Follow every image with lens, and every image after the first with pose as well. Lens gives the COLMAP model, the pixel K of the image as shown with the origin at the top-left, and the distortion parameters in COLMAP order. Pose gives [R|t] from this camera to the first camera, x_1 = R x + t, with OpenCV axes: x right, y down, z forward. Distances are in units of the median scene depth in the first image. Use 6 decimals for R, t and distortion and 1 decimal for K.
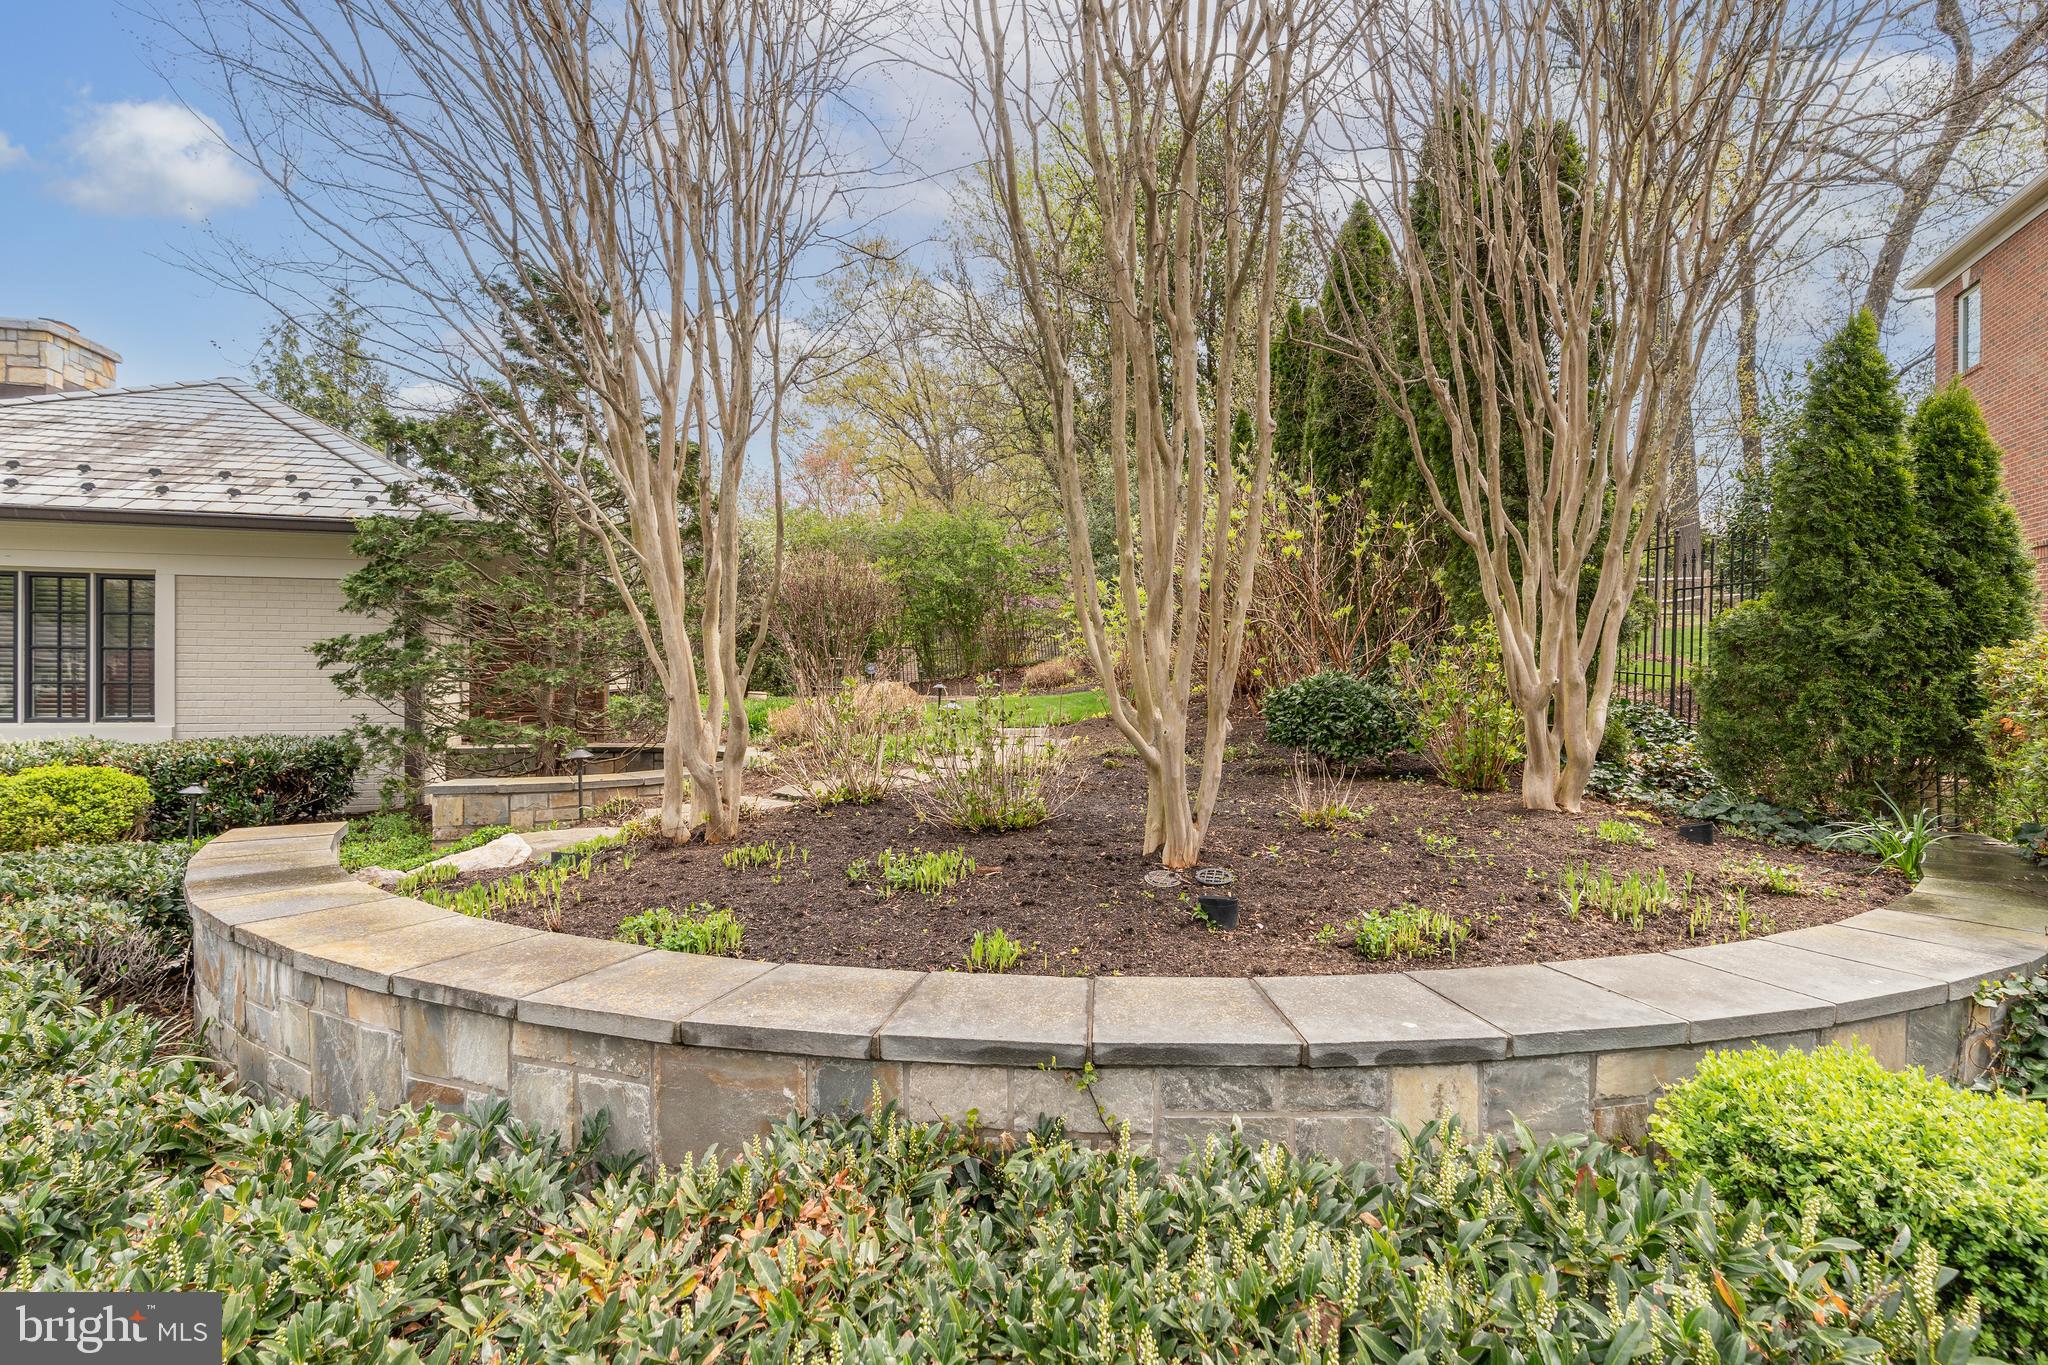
lens RADIAL K [[936.7, 0, 1024.1], [0, 936.7, 680.1], [0, 0, 1]] dist [0.003272, 0.000013]
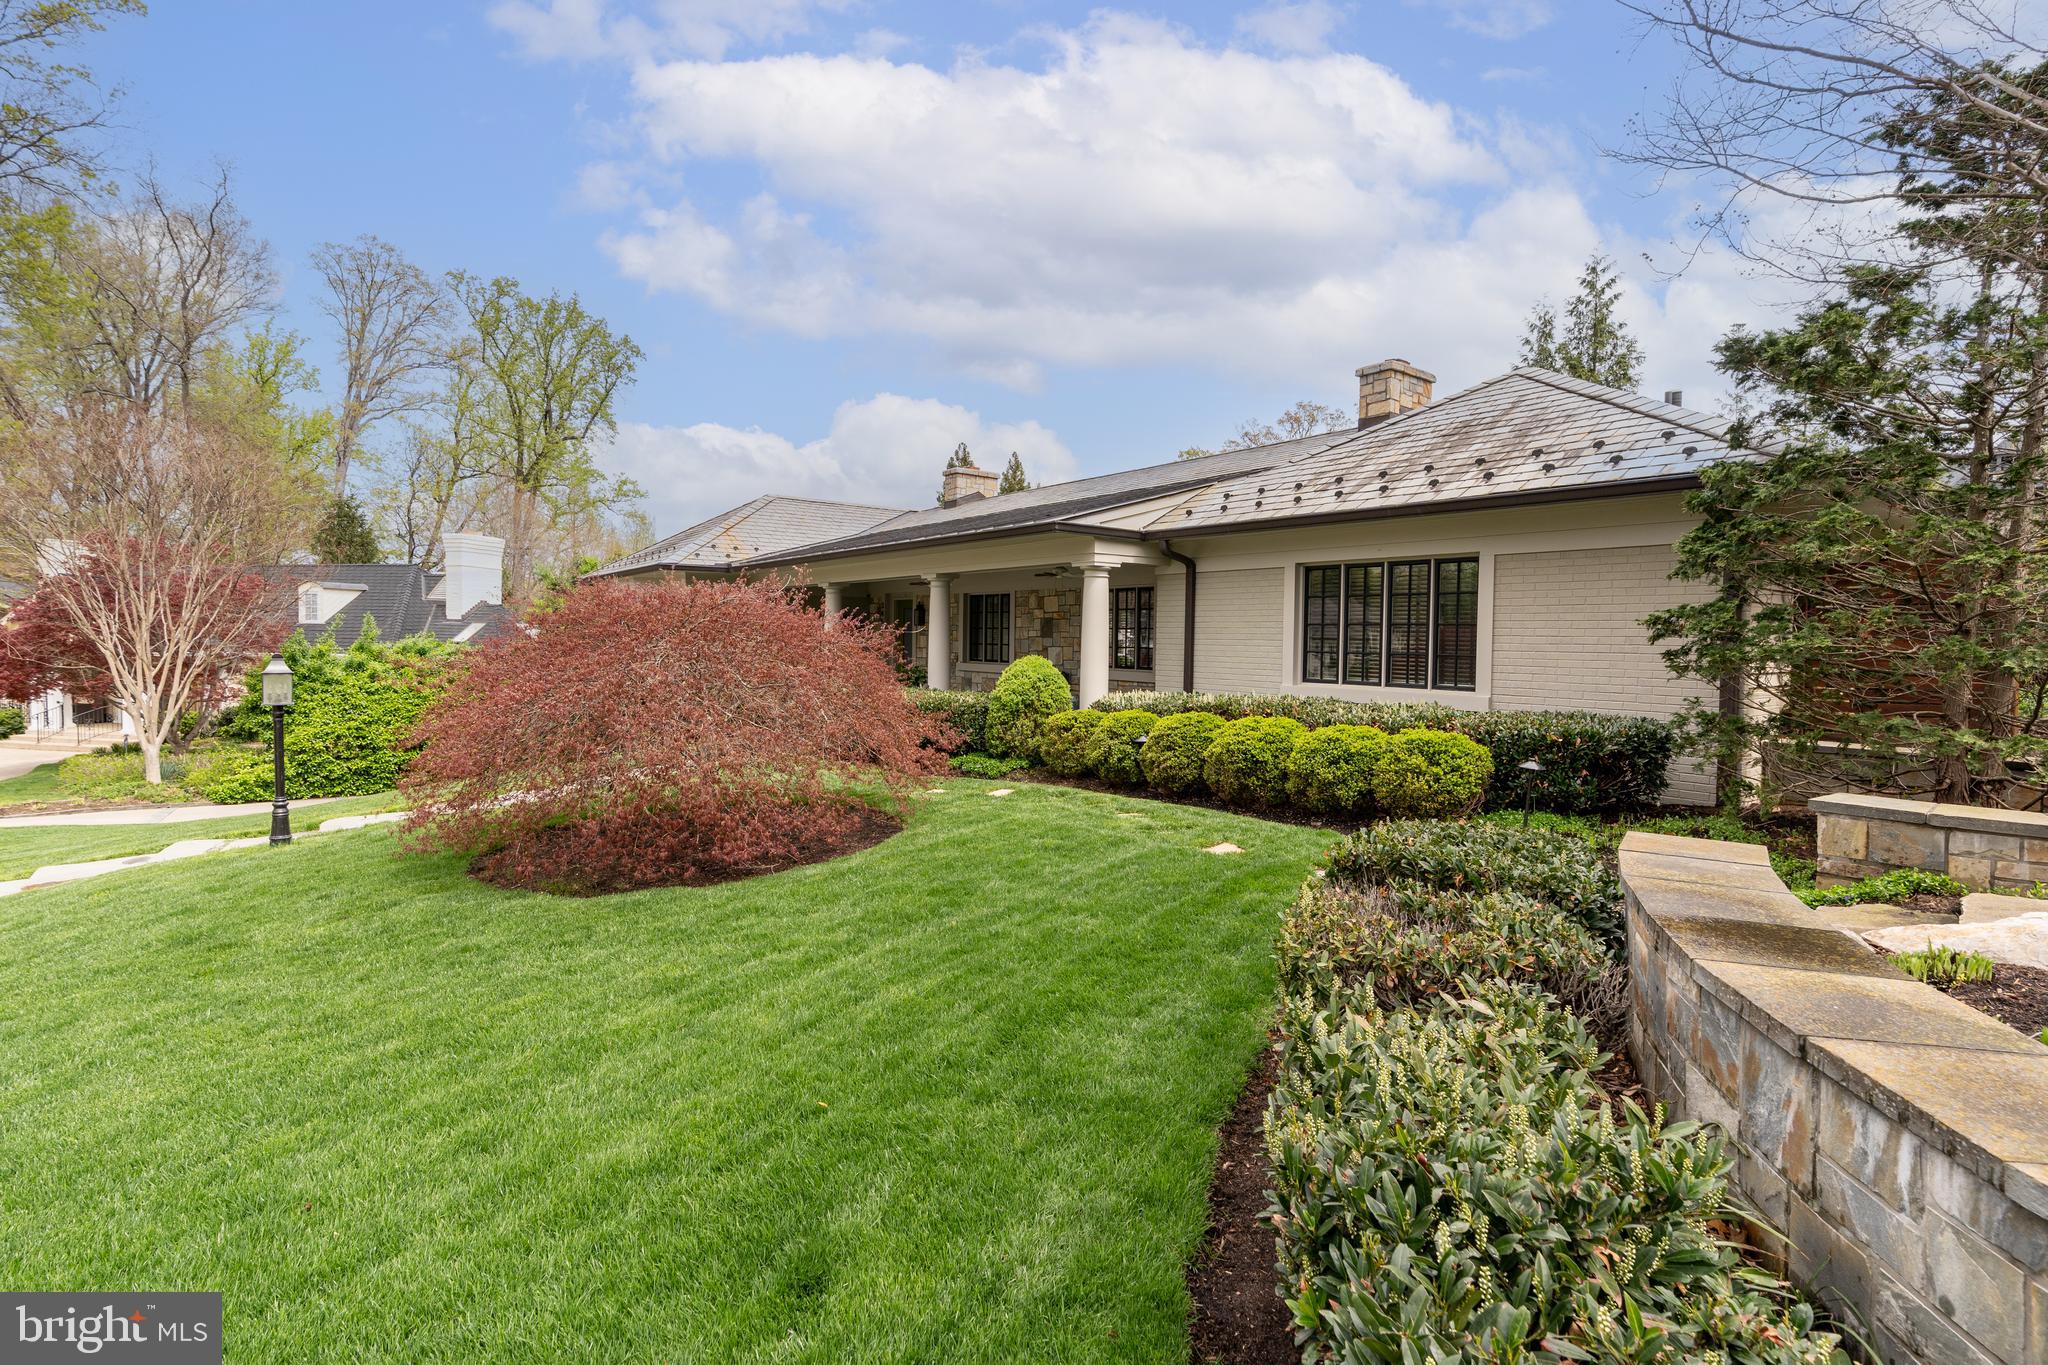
lens RADIAL K [[936.7, 0, 1024.0], [0, 936.7, 687.9], [0, 0, 1]] dist [0.003272, 0.000013]
pose [[0.414967, 0.050876, -0.908413, -0.156716], [-0.017939, 0.998699, 0.047738, -0.002091], [0.909660, -0.003513, 0.415340, 0.072662]]
